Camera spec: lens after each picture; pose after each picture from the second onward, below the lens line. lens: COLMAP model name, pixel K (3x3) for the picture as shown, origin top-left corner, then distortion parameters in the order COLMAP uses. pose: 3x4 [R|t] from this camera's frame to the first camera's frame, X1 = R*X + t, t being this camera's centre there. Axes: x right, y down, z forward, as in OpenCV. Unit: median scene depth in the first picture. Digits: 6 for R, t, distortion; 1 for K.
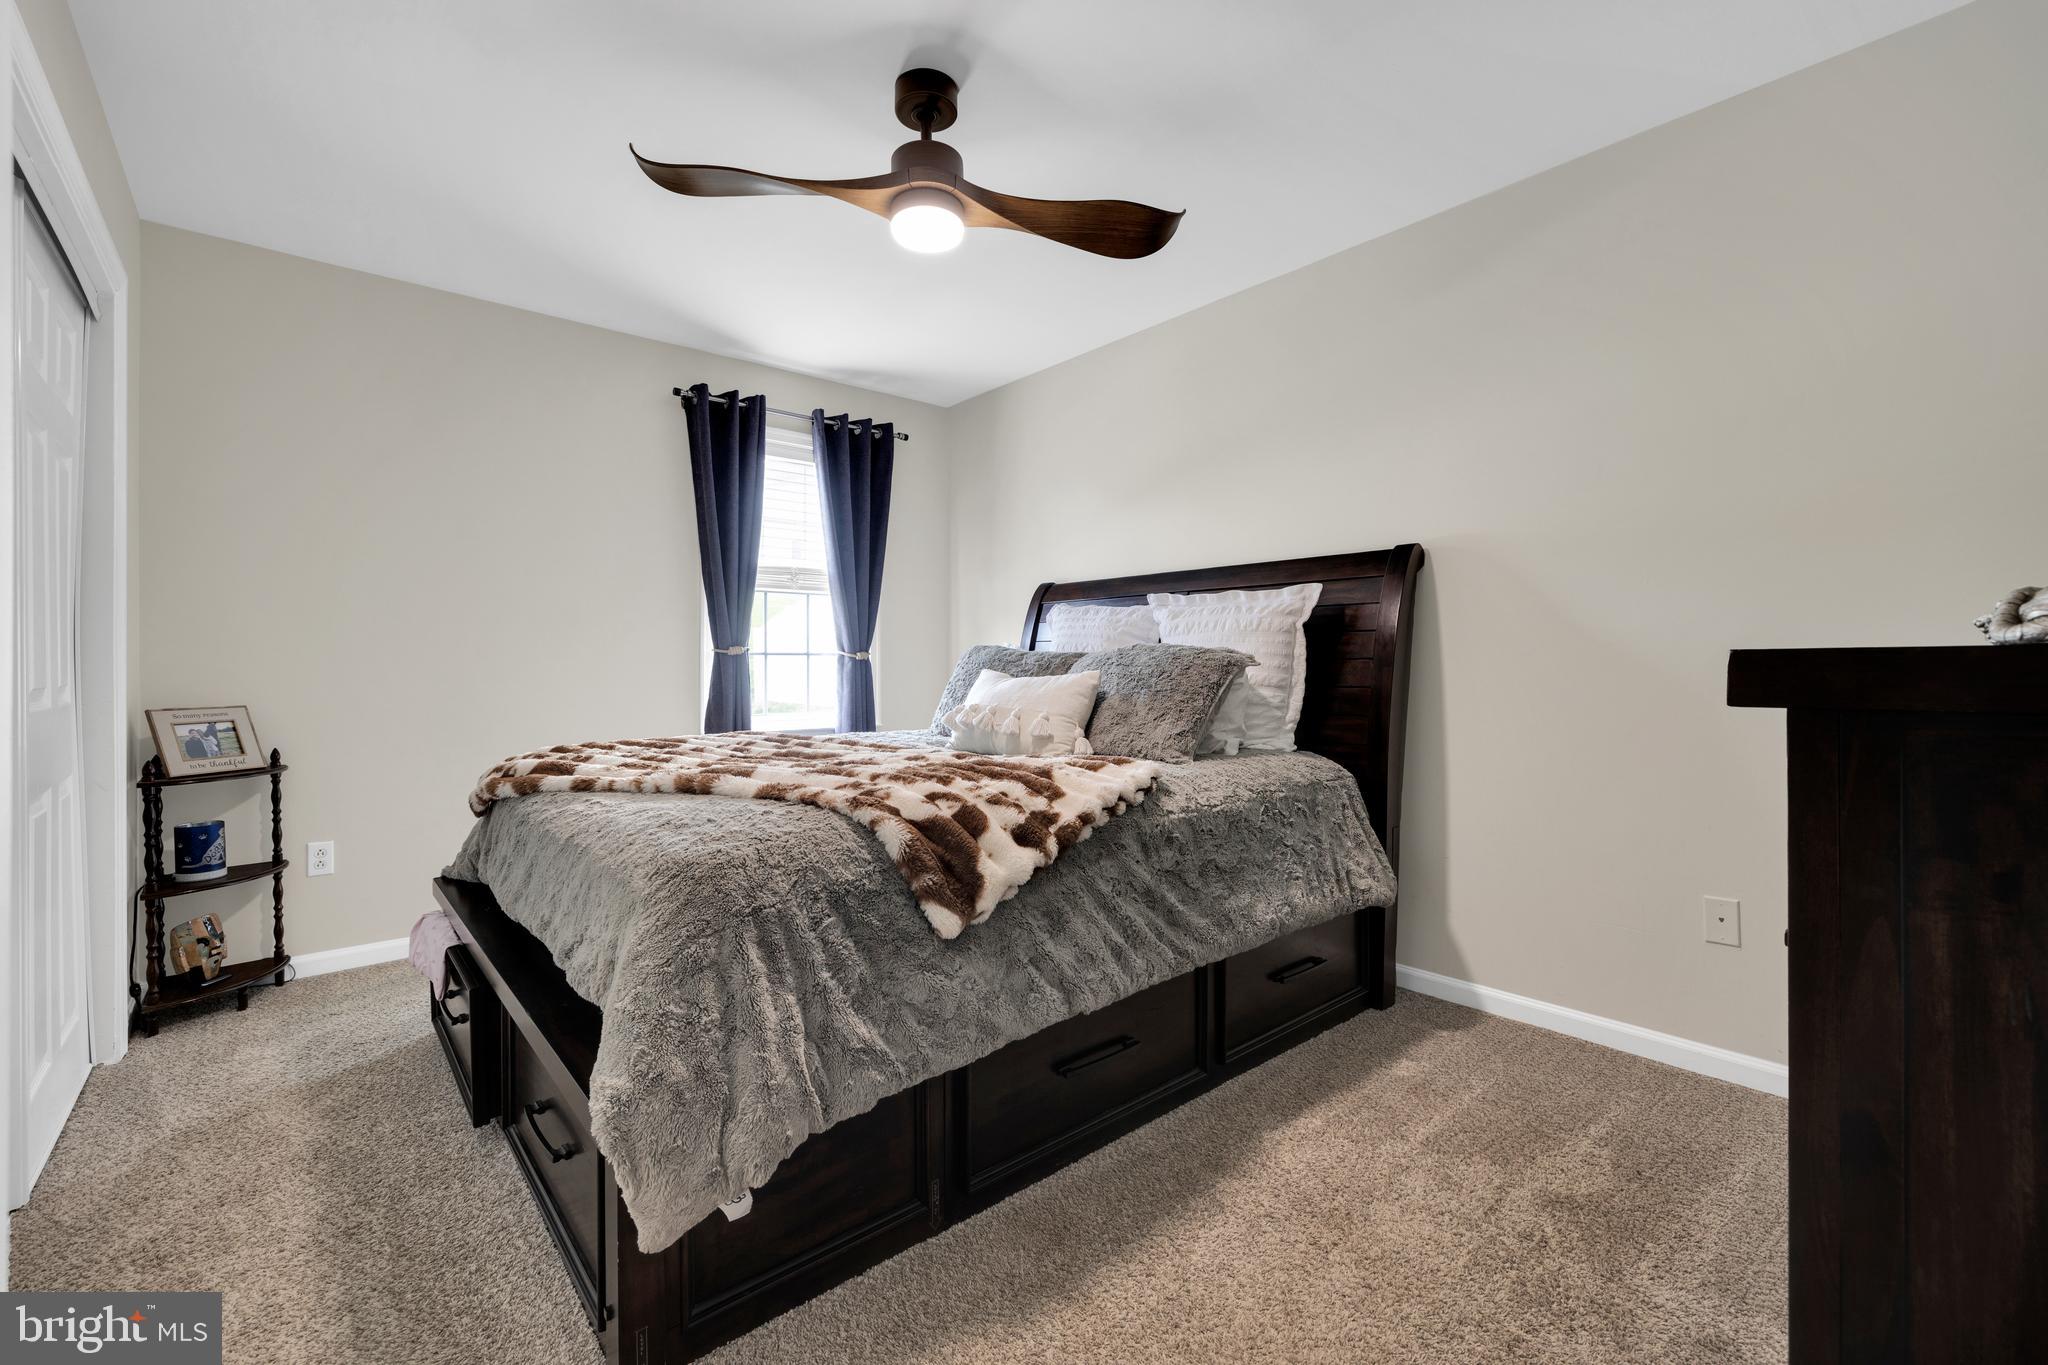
lens RADIAL K [[881.2, 0, 1038.5], [0, 881.2, 681.3], [0, 0, 1]] dist [-0.000079, -0.000062]
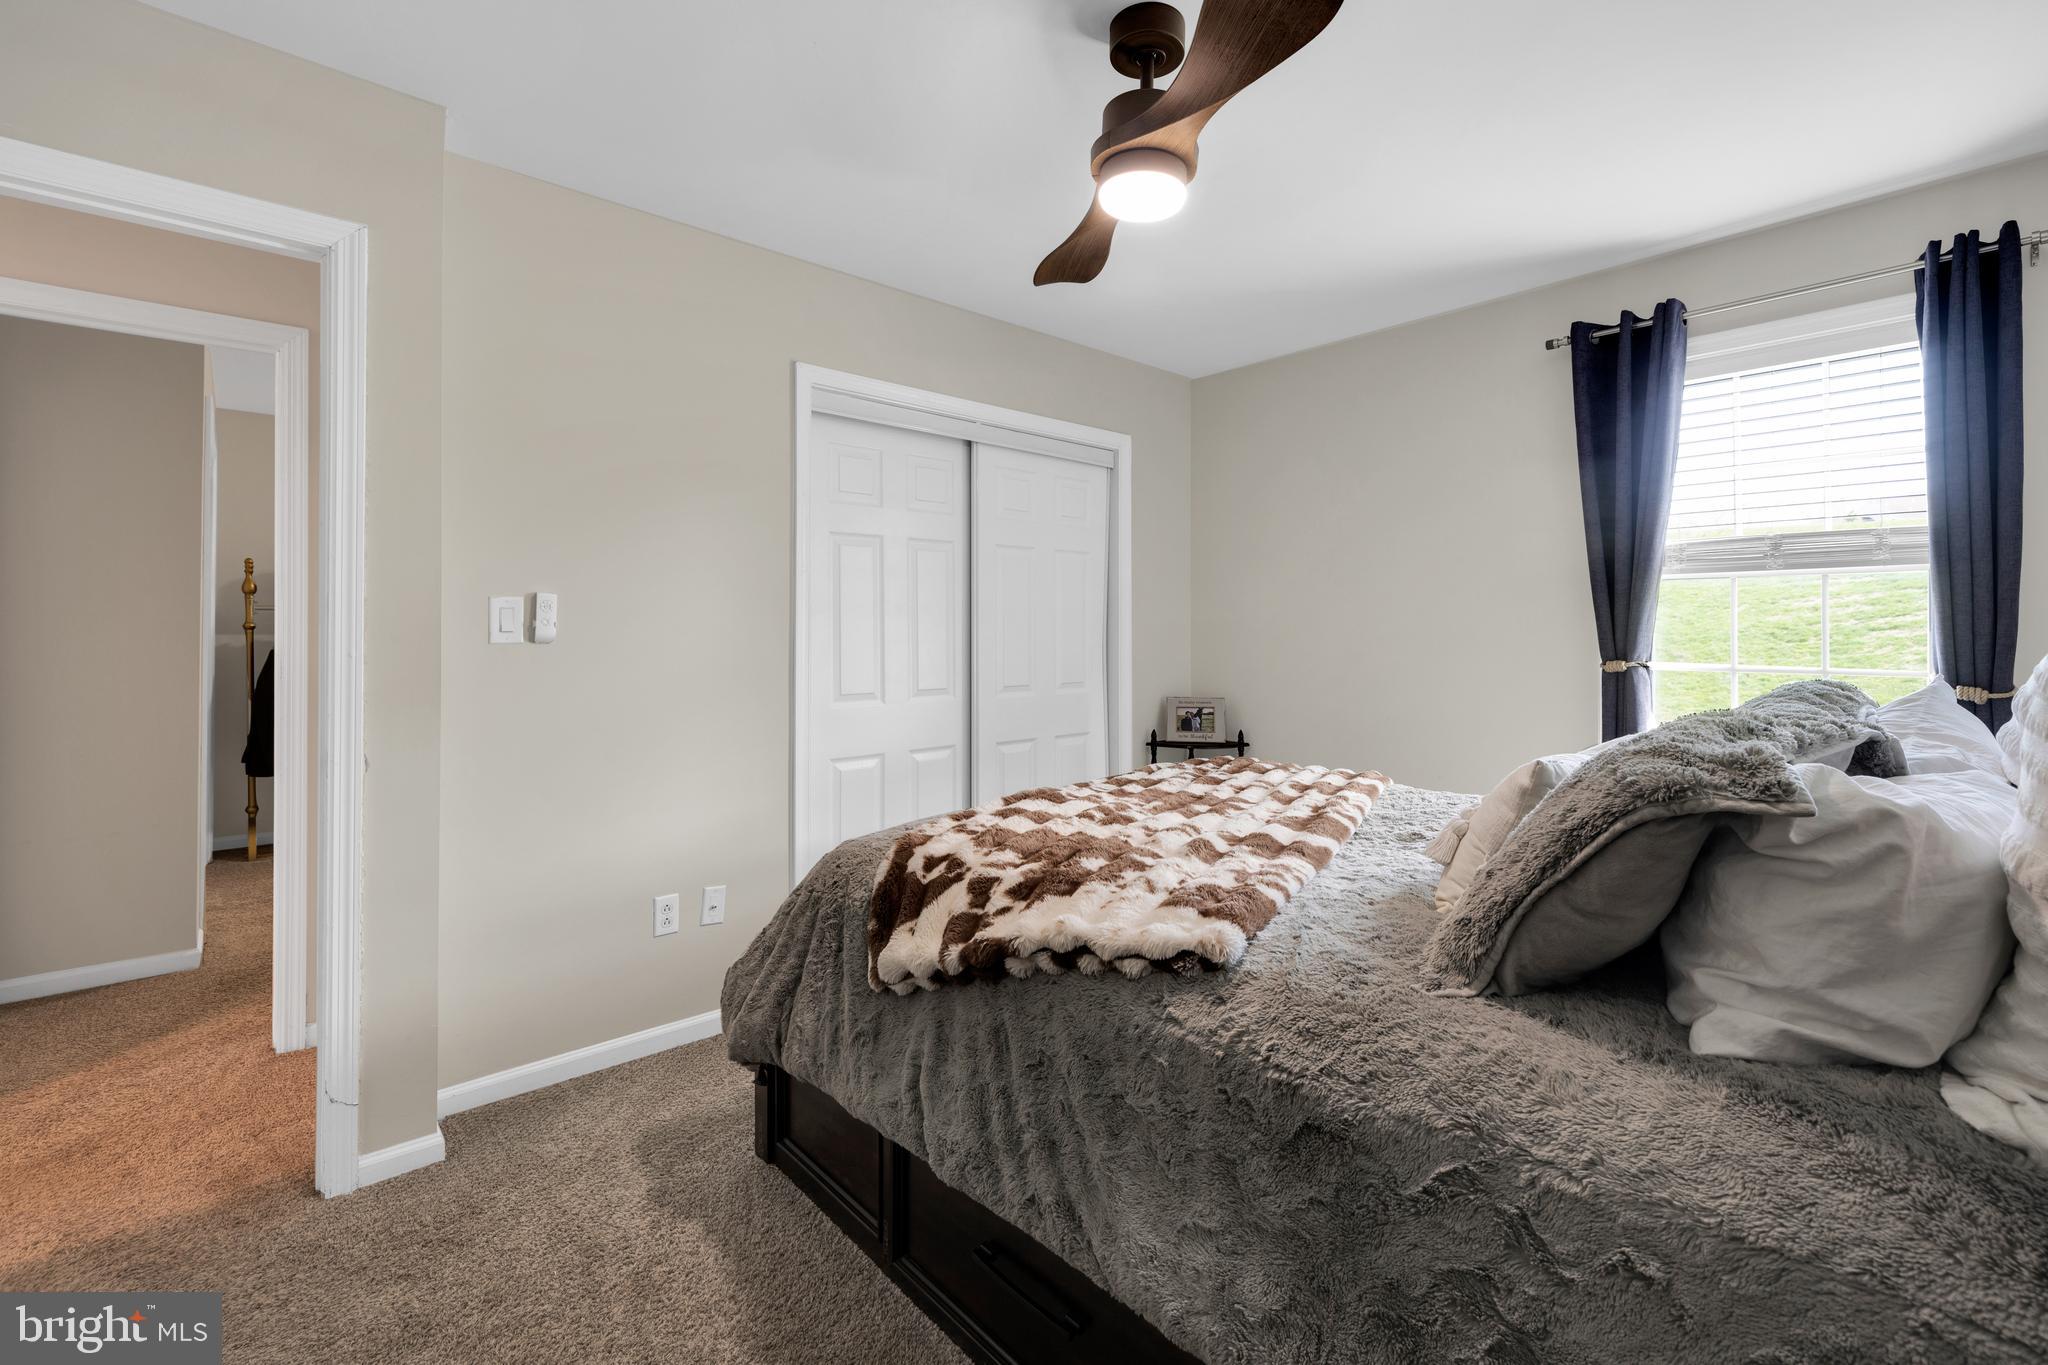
lens RADIAL K [[881.2, 0, 1038.5], [0, 881.2, 681.3], [0, 0, 1]] dist [-0.000079, -0.000062]
pose [[0.030938, 0.054189, -0.998051, 0.508910], [-0.023448, 0.998294, 0.053476, -0.067994], [0.999246, 0.021748, 0.032156, 0.657277]]
